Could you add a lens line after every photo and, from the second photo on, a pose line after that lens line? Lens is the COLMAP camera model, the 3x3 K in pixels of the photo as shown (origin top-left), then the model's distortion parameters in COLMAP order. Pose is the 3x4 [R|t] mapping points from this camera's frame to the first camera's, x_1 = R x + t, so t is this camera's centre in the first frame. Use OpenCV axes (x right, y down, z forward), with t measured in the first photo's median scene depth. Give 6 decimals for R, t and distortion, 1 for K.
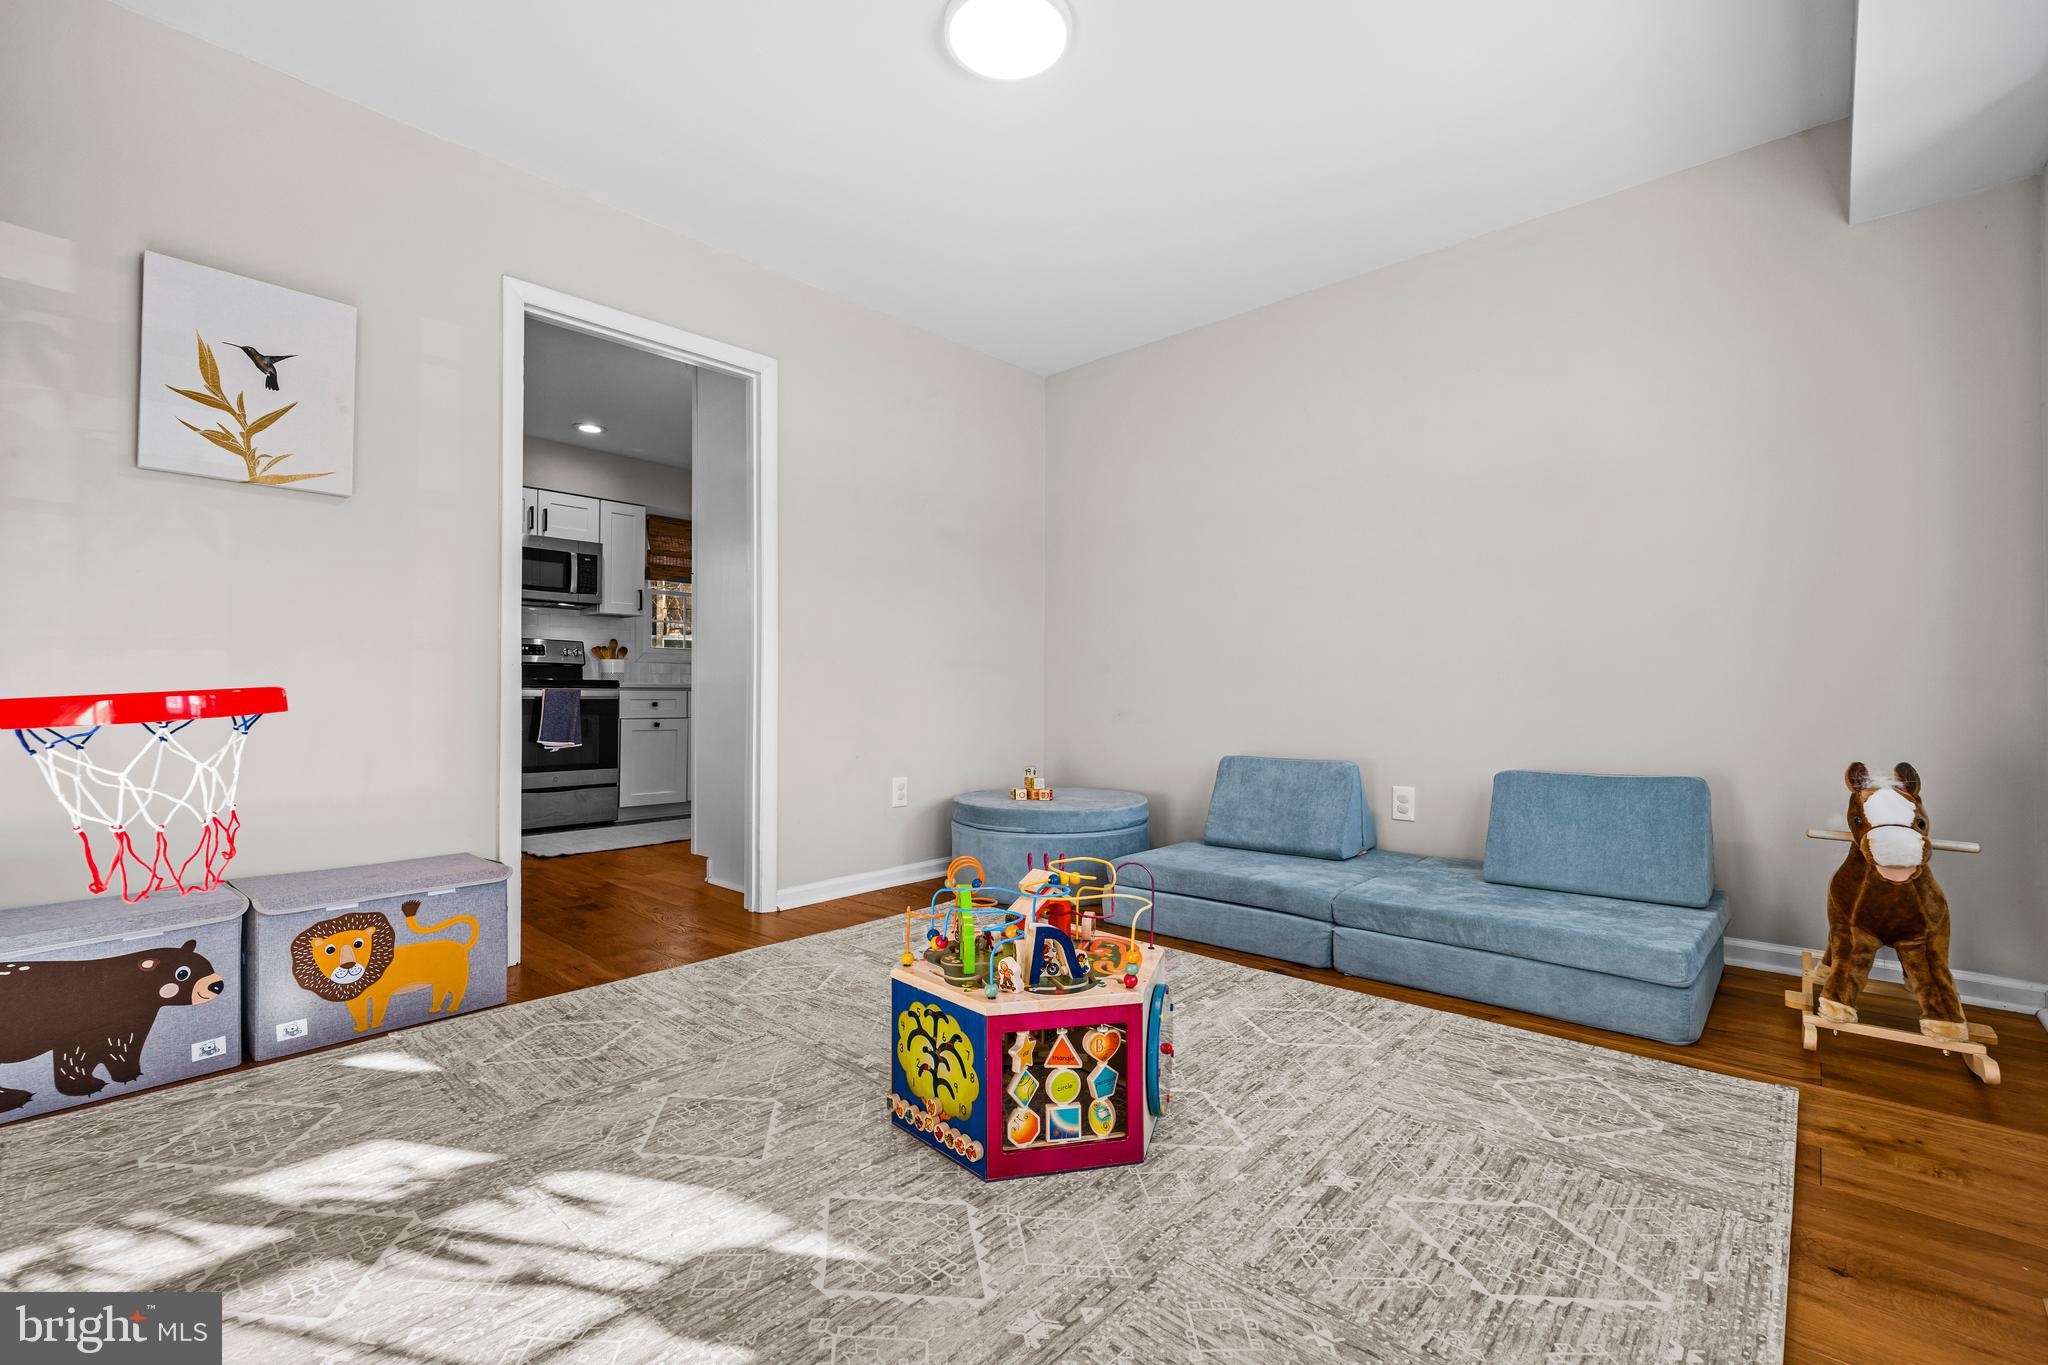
lens RADIAL K [[867.2, 0, 1021.2], [0, 867.2, 687.5], [0, 0, 1]] dist [-0.001461, 0.000106]
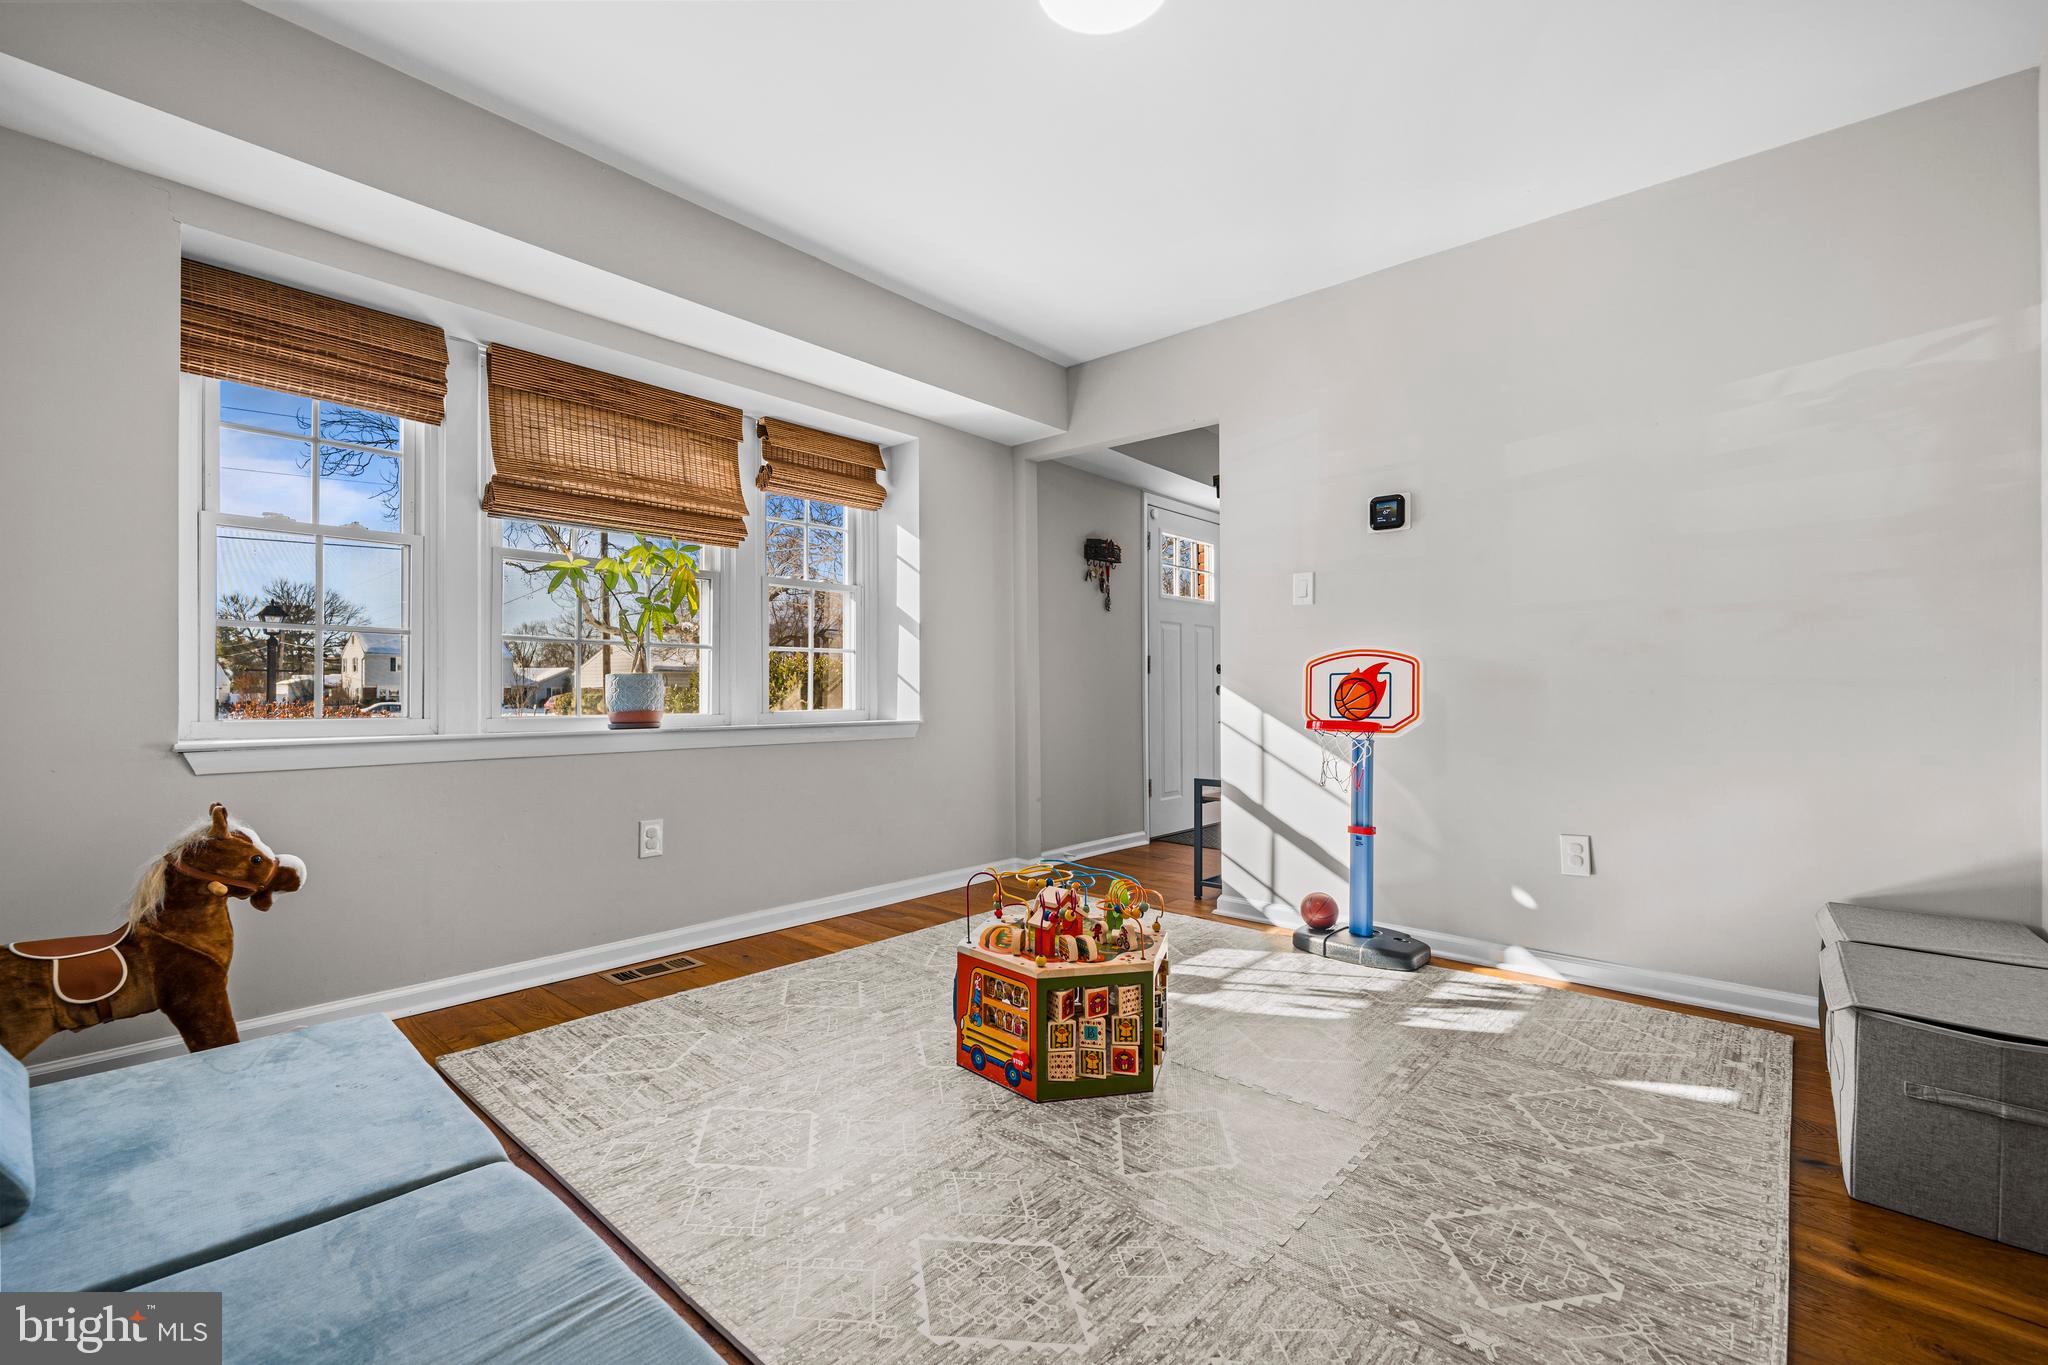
lens RADIAL K [[867.2, 0, 1023.1], [0, 867.2, 690.1], [0, 0, 1]] dist [-0.001461, 0.000106]
pose [[-0.999762, -0.001726, -0.021727, 0.115127], [-0.001466, 0.999927, -0.011963, -0.043305], [0.021746, -0.011929, -0.999692, 2.533374]]
